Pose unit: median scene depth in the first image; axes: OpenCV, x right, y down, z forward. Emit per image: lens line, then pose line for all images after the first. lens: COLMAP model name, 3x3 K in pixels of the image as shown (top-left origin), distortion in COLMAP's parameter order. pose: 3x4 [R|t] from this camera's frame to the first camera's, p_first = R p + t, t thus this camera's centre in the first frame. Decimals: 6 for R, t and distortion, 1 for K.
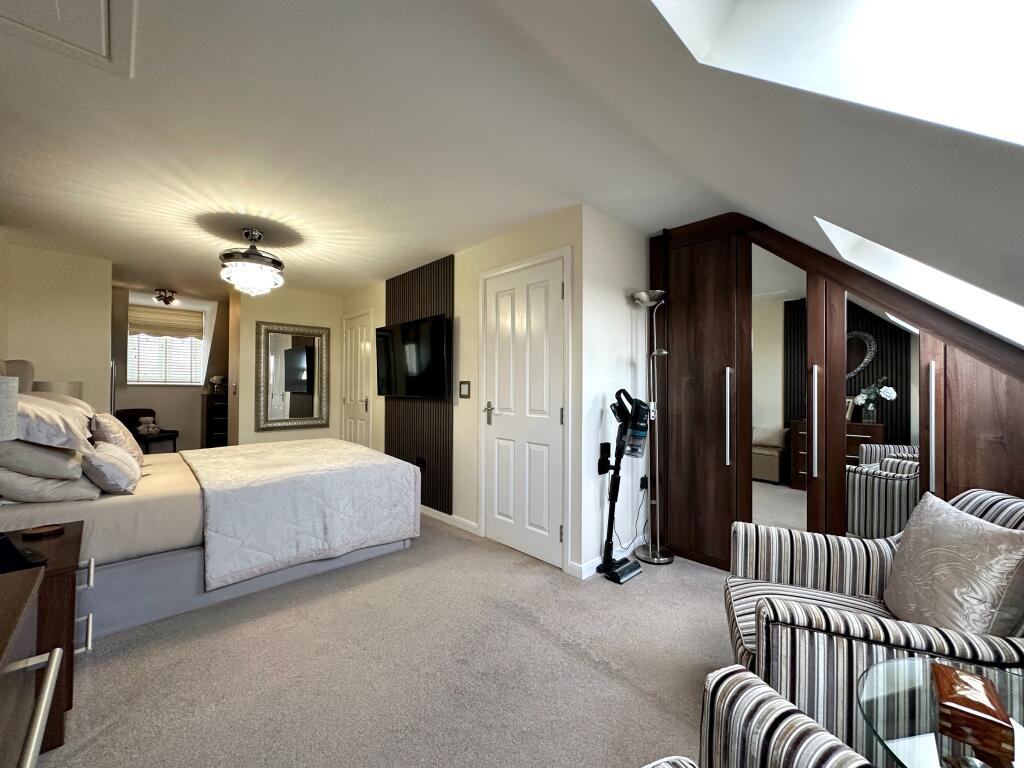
lens RADIAL K [[409.8, 0, 513.9], [0, 409.8, 383.7], [0, 0, 1]] dist [-0.001219, 0.000298]
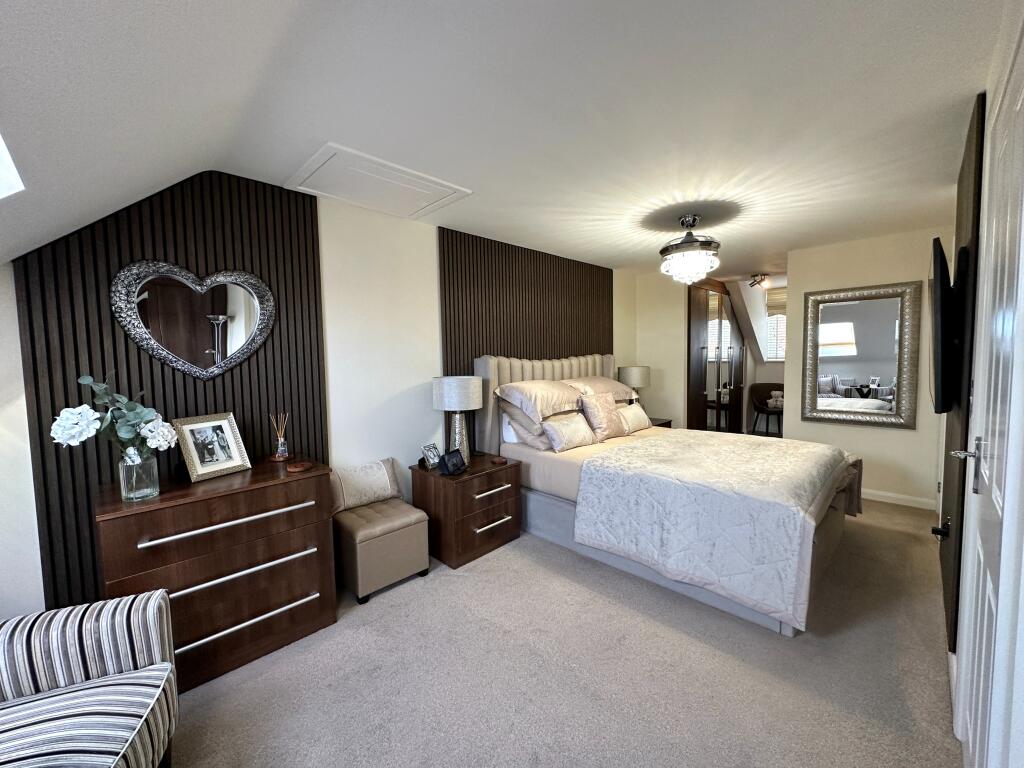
lens RADIAL K [[409.8, 0, 513.9], [0, 409.8, 383.7], [0, 0, 1]] dist [-0.001219, 0.000298]
pose [[0.016530, 0.061774, -0.997953, 0.344078], [0.027533, 0.997683, 0.062214, -0.049787], [0.999484, -0.028506, 0.014791, 0.550910]]
